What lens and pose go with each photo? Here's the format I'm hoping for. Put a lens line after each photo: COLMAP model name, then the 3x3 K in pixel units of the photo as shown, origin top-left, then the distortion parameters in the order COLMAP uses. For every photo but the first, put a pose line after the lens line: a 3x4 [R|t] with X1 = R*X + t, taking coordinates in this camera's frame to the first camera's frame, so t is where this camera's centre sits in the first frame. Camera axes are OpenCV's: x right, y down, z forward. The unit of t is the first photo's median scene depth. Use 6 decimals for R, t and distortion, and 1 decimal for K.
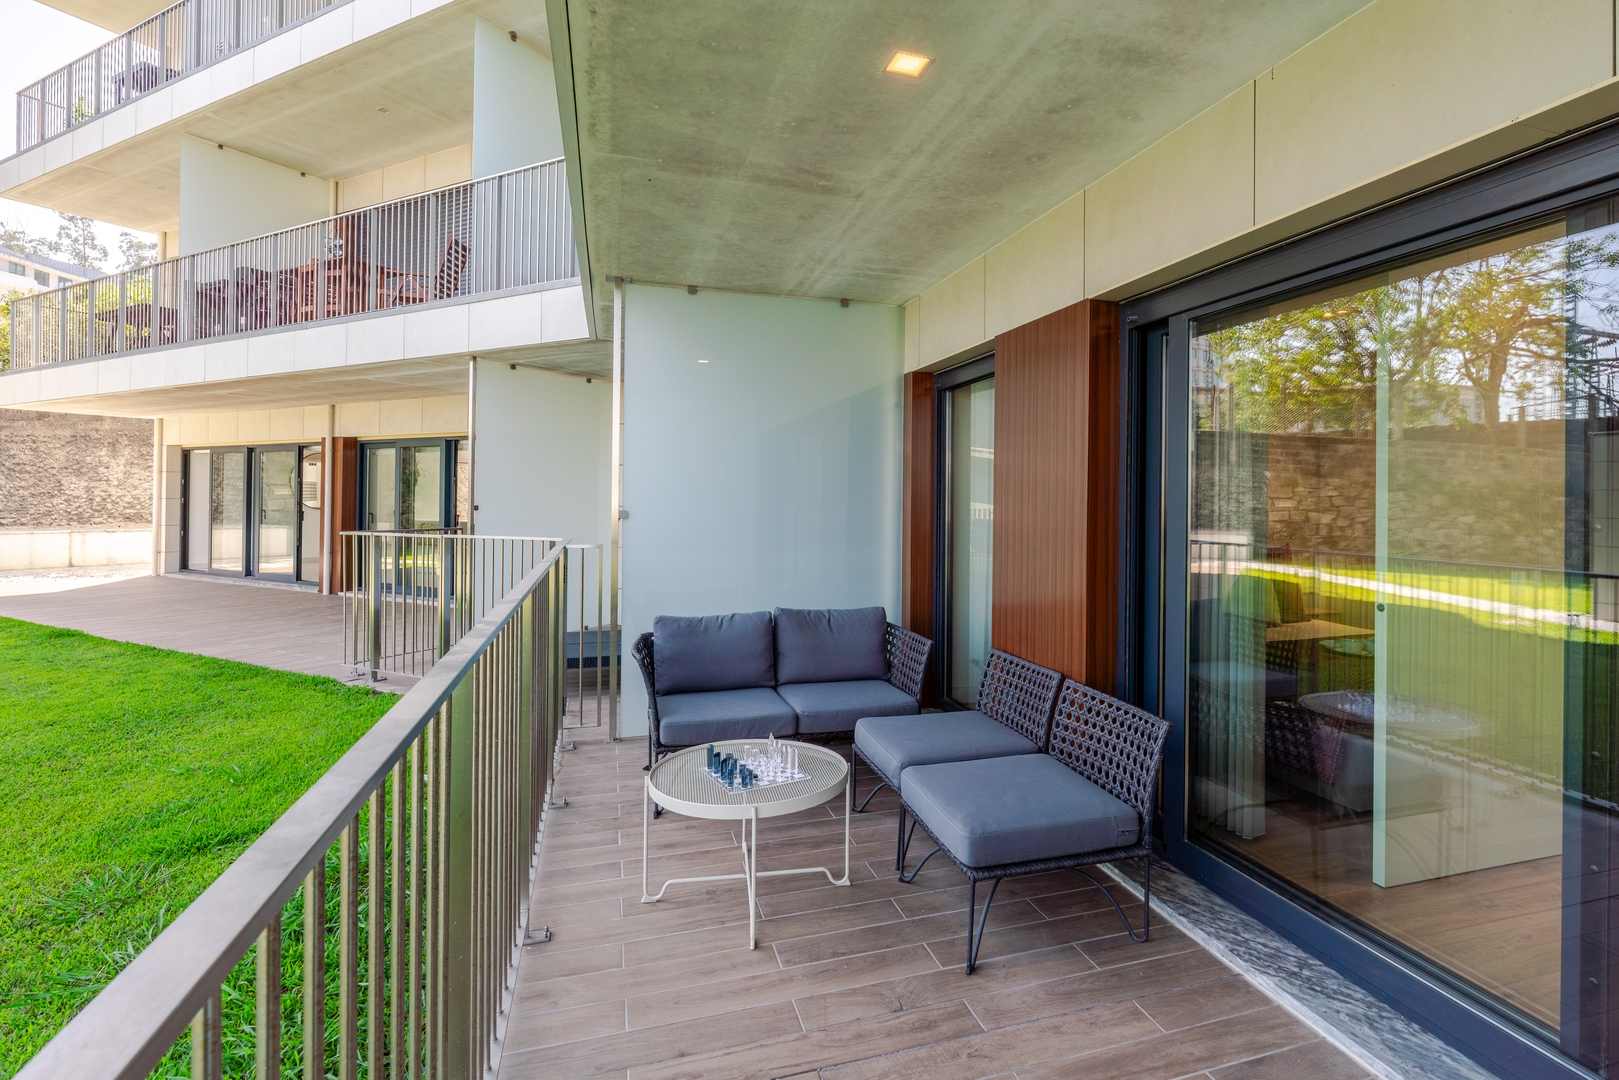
lens RADIAL K [[776.0, 0, 873.6], [0, 776.0, 496.3], [0, 0, 1]] dist [-0.000810, -0.000016]
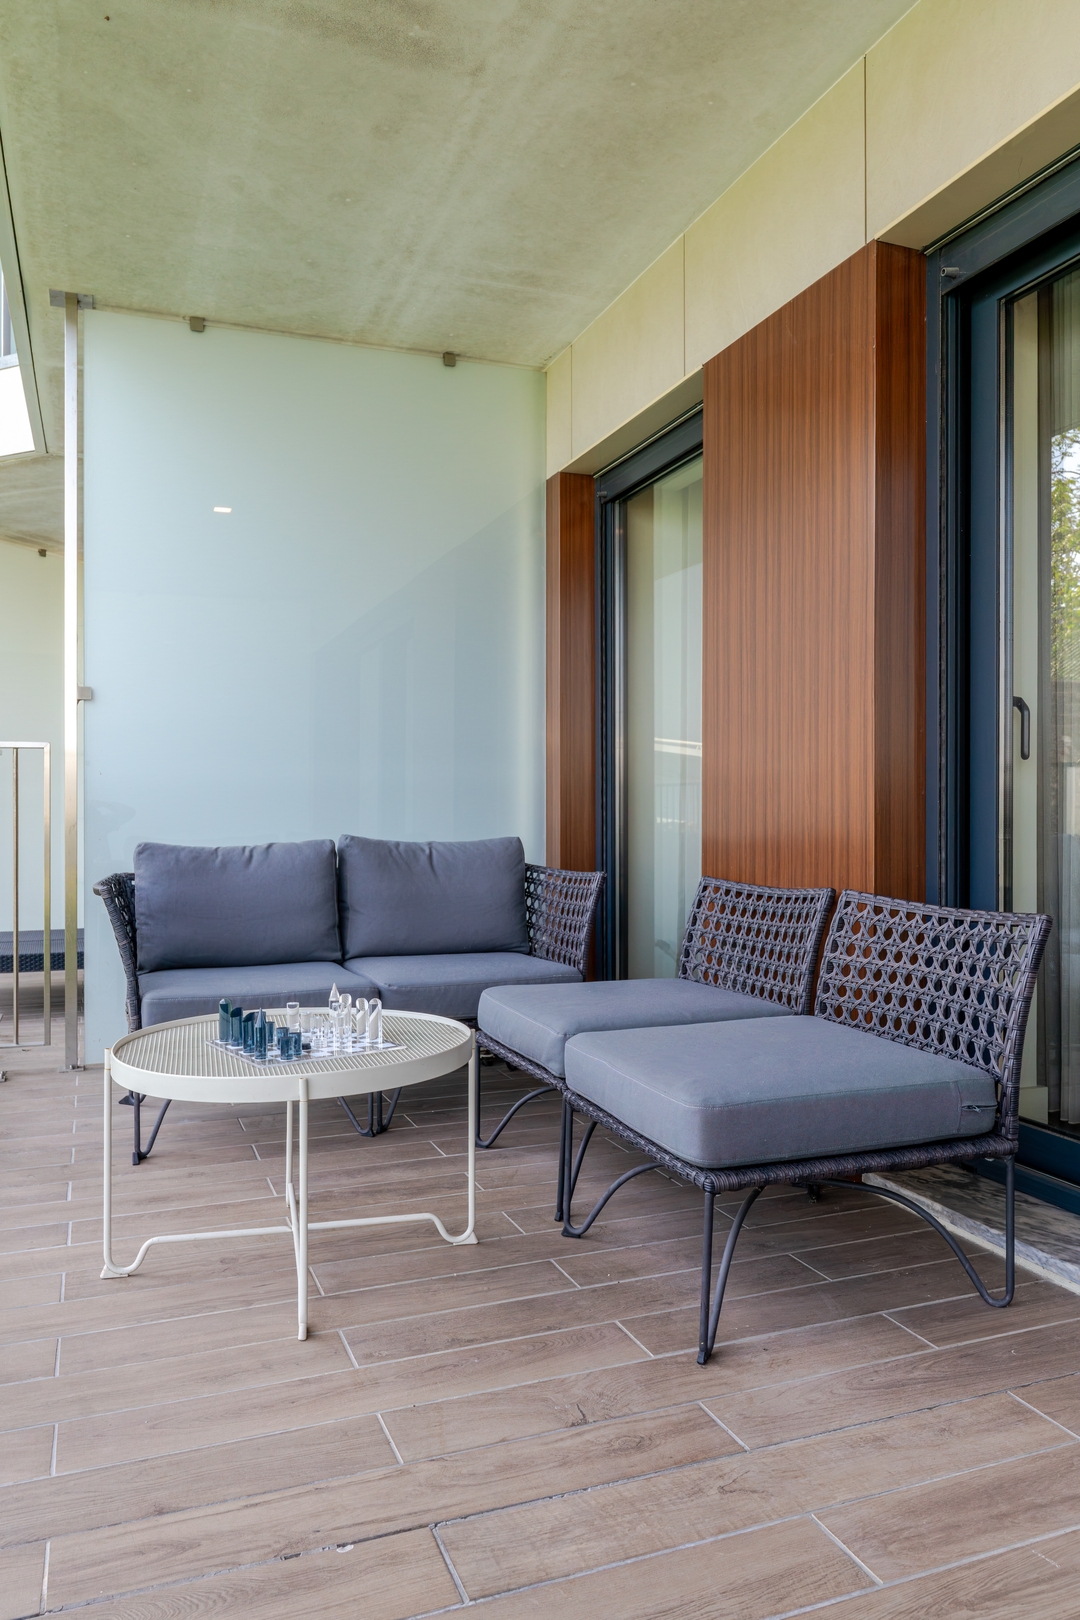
lens RADIAL K [[1126.3, 0, 540.0], [0, 1126.3, 810.0], [0, 0, 1]] dist [-0.001646, 0.000066]
pose [[0.998791, -0.009932, 0.048146, -0.020751], [0.009694, 0.999940, 0.005178, 0.180319], [-0.048194, -0.004705, 0.998827, 0.177257]]
